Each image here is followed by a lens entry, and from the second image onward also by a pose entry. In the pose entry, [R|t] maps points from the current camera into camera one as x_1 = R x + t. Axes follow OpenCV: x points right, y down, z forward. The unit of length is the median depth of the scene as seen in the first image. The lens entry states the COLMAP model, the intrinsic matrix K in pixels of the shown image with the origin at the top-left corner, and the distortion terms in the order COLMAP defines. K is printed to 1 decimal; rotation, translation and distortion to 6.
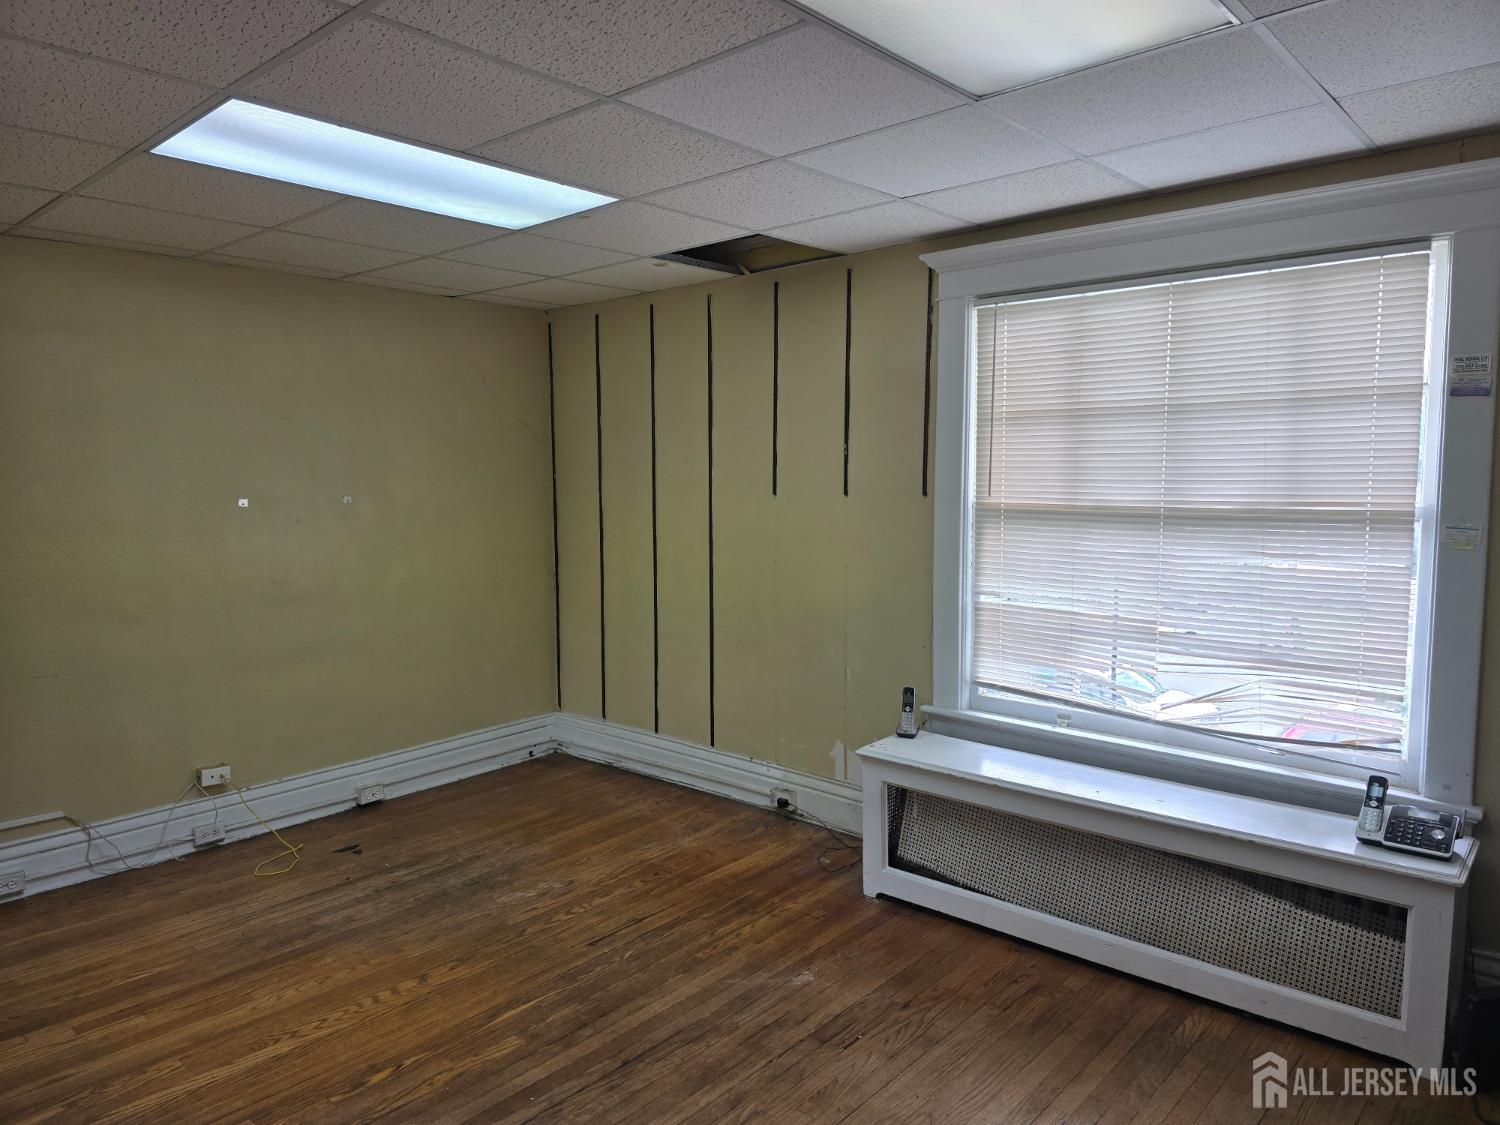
lens RADIAL K [[998.8, 0, 747.0], [0, 998.8, 568.0], [0, 0, 1]] dist [0.069051, -0.059060]
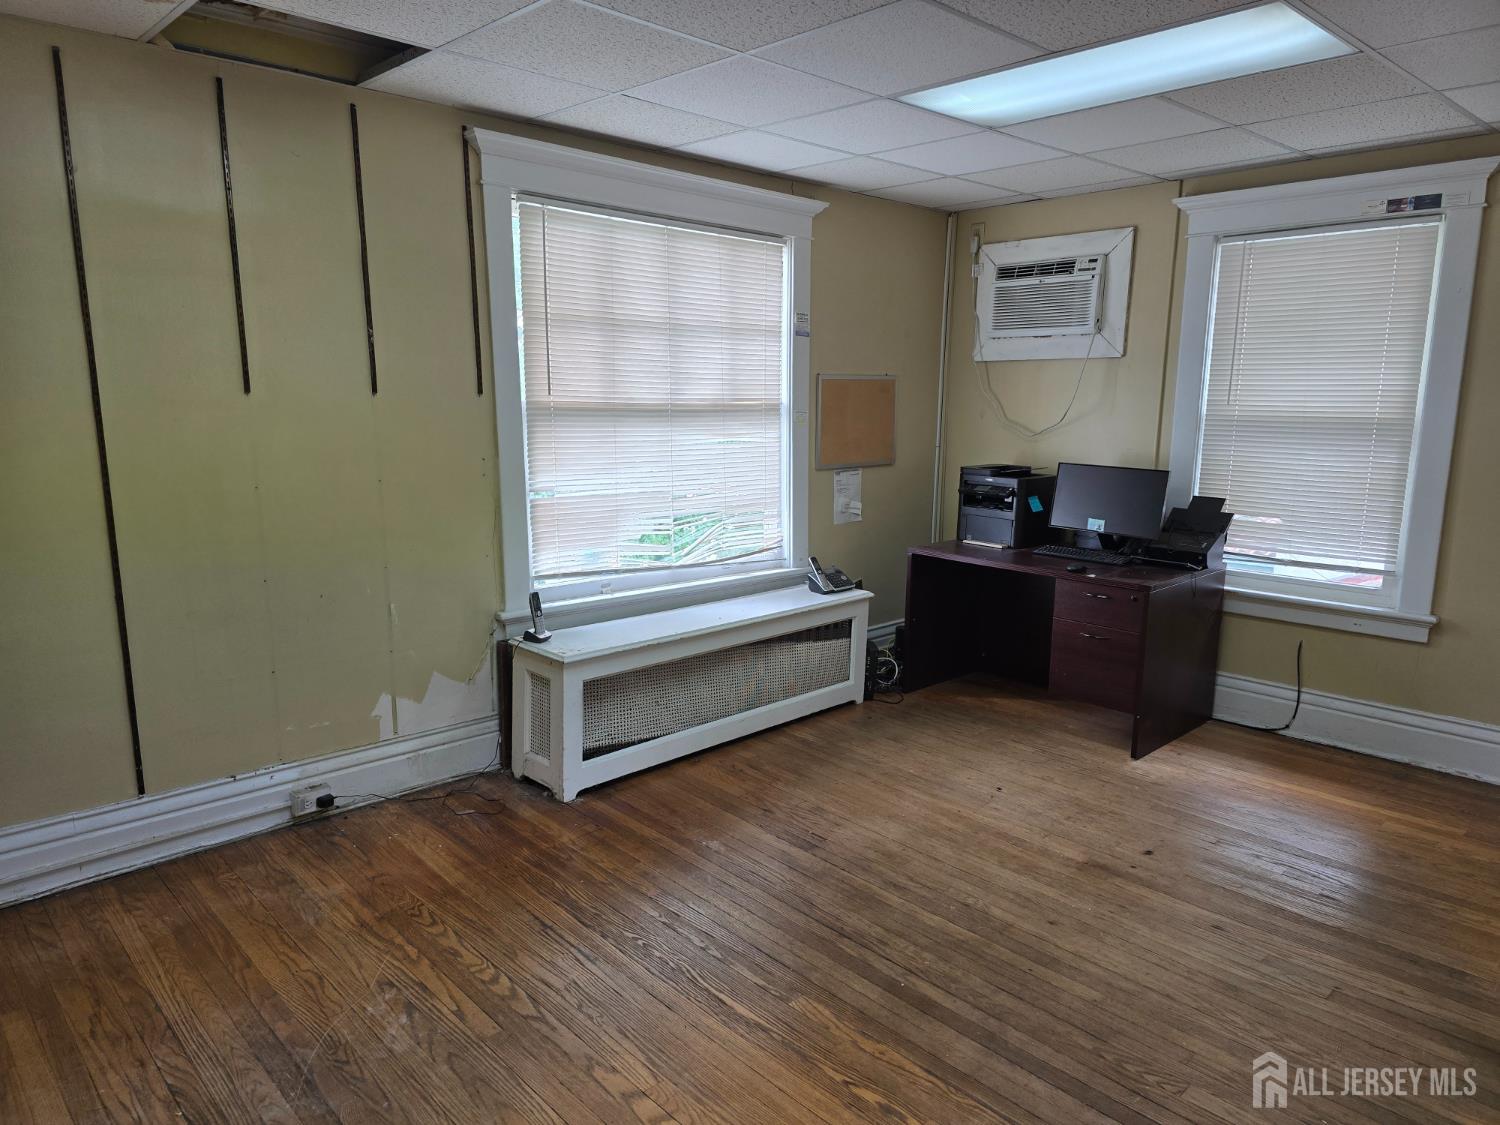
lens RADIAL K [[998.8, 0, 747.0], [0, 998.8, 568.0], [0, 0, 1]] dist [0.069051, -0.059060]
pose [[0.078145, -0.168971, 0.982518, -0.829030], [0.081603, 0.983309, 0.162617, -0.049443], [-0.993597, 0.067468, 0.090629, 0.743328]]
